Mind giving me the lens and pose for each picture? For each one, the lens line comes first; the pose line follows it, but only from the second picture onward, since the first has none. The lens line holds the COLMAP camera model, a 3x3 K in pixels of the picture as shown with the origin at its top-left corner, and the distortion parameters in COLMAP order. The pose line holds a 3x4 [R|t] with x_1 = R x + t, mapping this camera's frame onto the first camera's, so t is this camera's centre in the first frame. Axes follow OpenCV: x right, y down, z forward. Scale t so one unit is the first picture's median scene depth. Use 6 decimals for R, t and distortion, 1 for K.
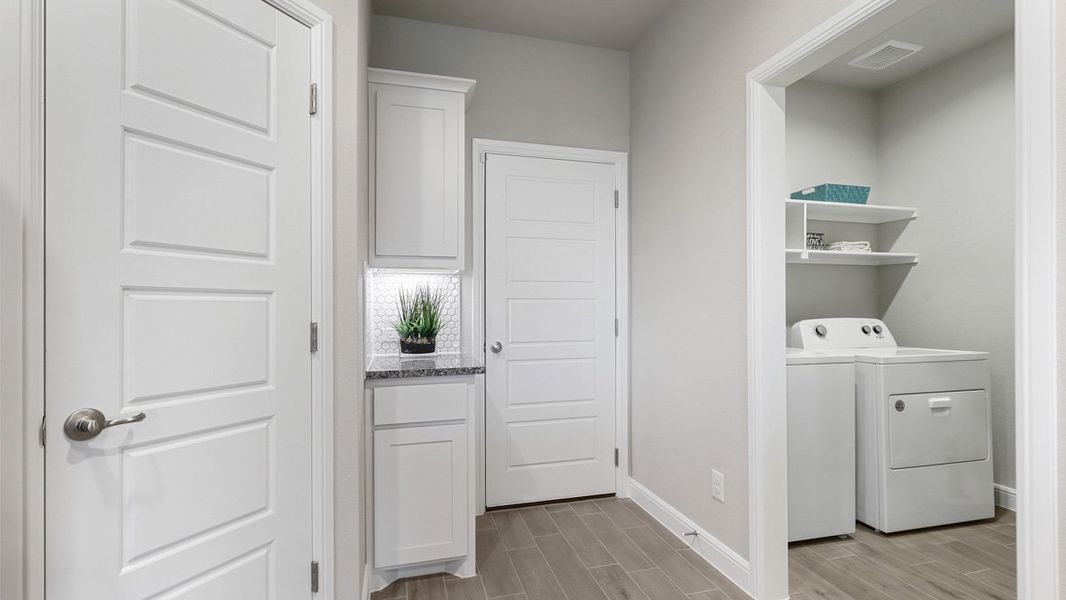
lens RADIAL K [[489.8, 0, 528.6], [0, 489.8, 304.4], [0, 0, 1]] dist [0.000861, 0.000069]
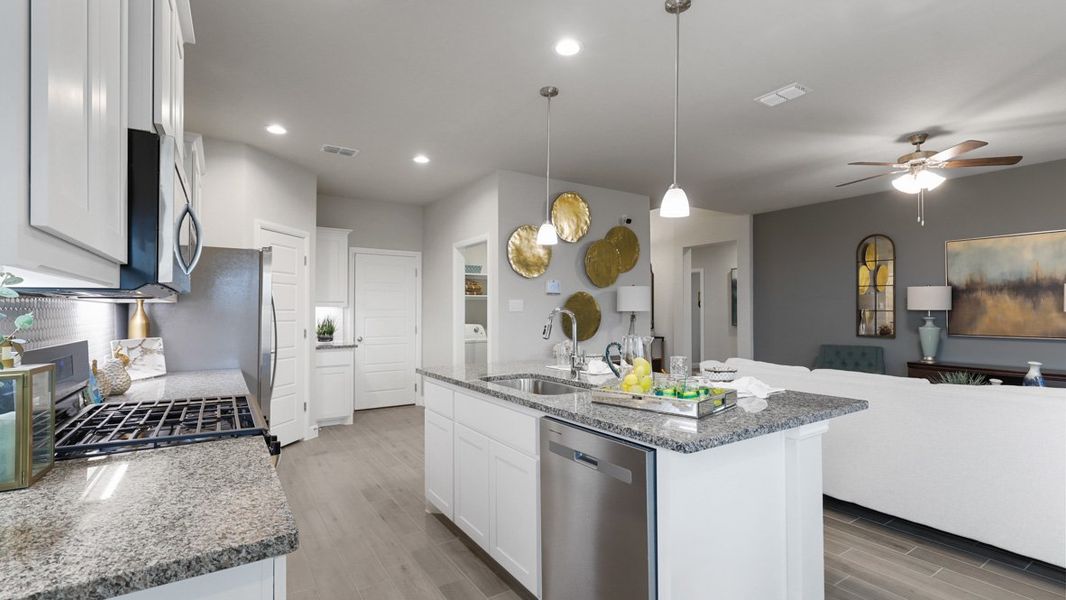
lens RADIAL K [[489.8, 0, 534.6], [0, 489.8, 302.4], [0, 0, 1]] dist [0.000861, 0.000069]
pose [[0.951898, 0.006686, 0.306343, 0.009172], [-0.003452, 0.999932, -0.011096, -0.059409], [-0.306397, 0.009505, 0.951856, -1.408457]]
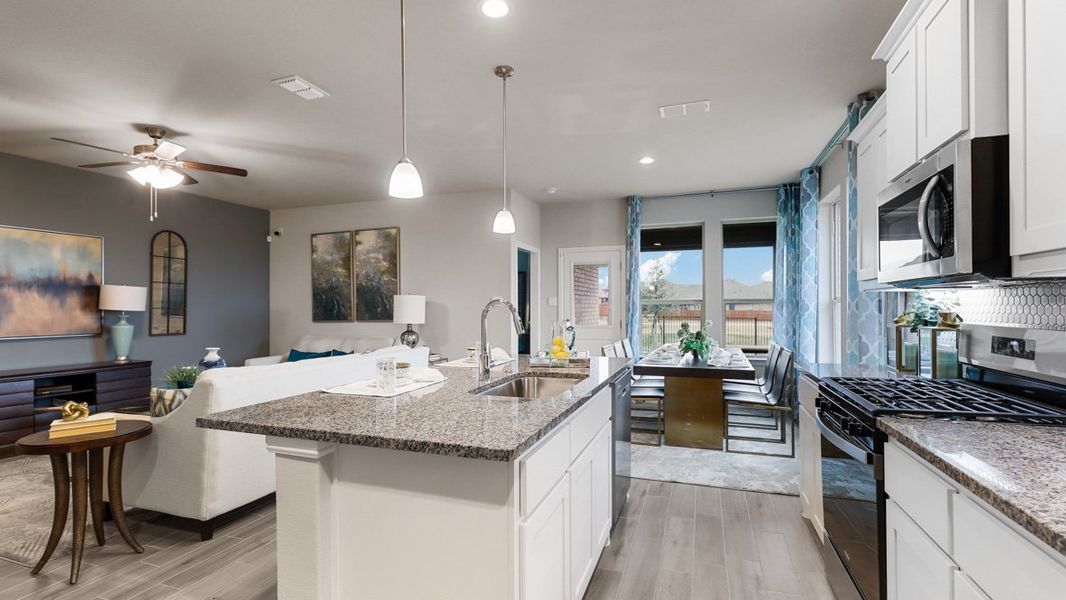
lens RADIAL K [[489.8, 0, 528.2], [0, 489.8, 307.4], [0, 0, 1]] dist [0.000861, 0.000069]
pose [[-0.815965, 0.008319, 0.578042, -0.176255], [0.006266, 0.999965, -0.005547, -0.041122], [-0.578068, -0.000904, -0.815988, 0.161546]]
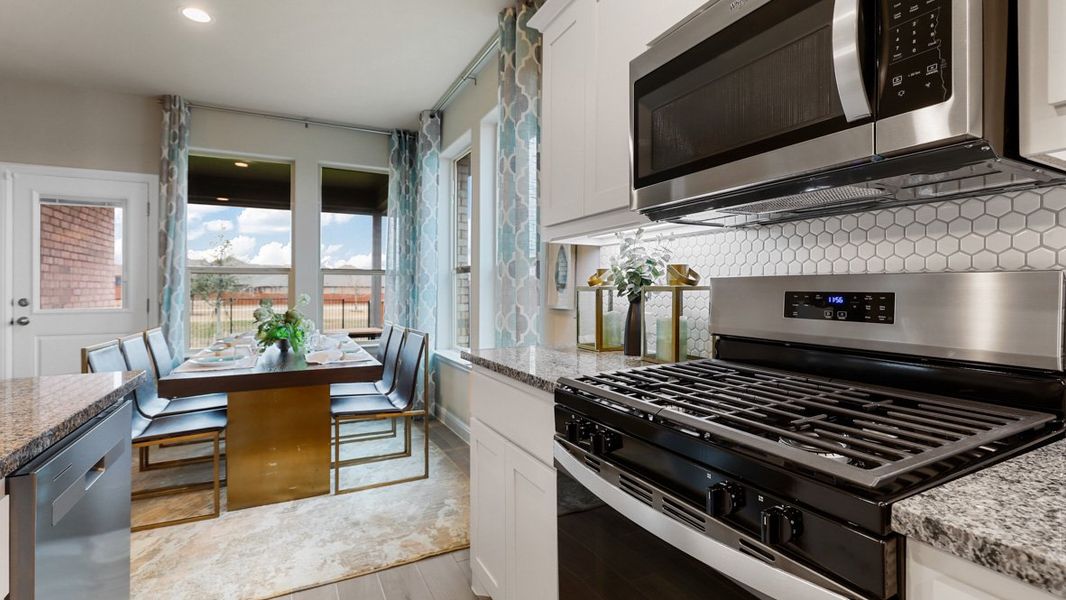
lens RADIAL K [[489.8, 0, 539.9], [0, 489.8, 285.9], [0, 0, 1]] dist [0.000861, 0.000069]
pose [[-0.977083, 0.005362, -0.212789, 0.015367], [0.008079, 0.999897, -0.011903, -0.001159], [0.212703, -0.013350, -0.977026, -0.391348]]
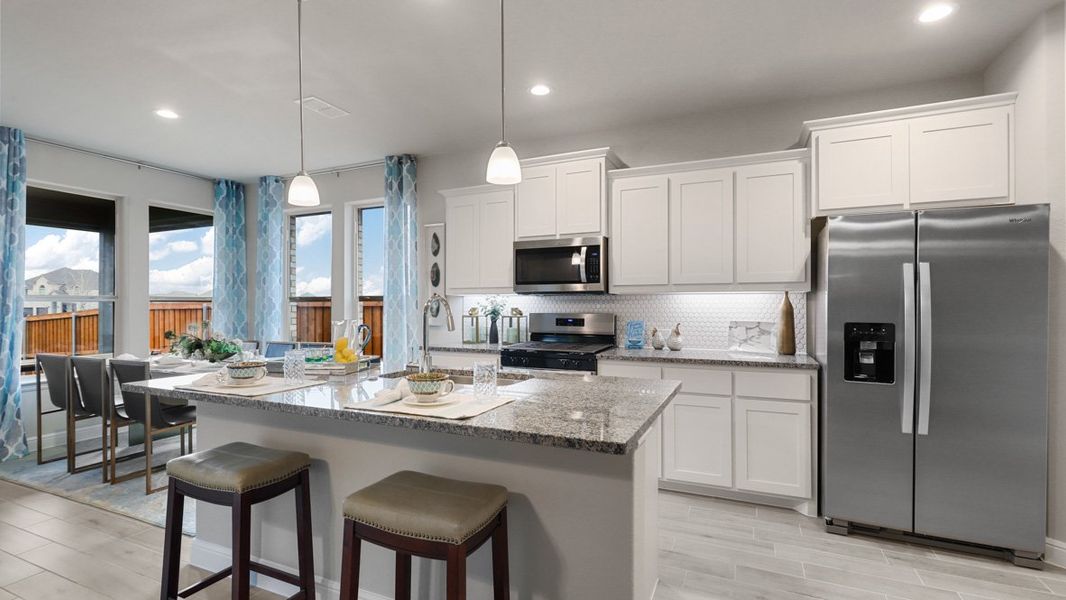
lens RADIAL K [[489.8, 0, 537.1], [0, 489.8, 301.6], [0, 0, 1]] dist [0.000861, 0.000069]
pose [[-0.633811, 0.001335, -0.773486, 0.878942], [0.010075, 0.999928, -0.006530, -0.040135], [0.773422, -0.011932, -0.633779, 0.112223]]
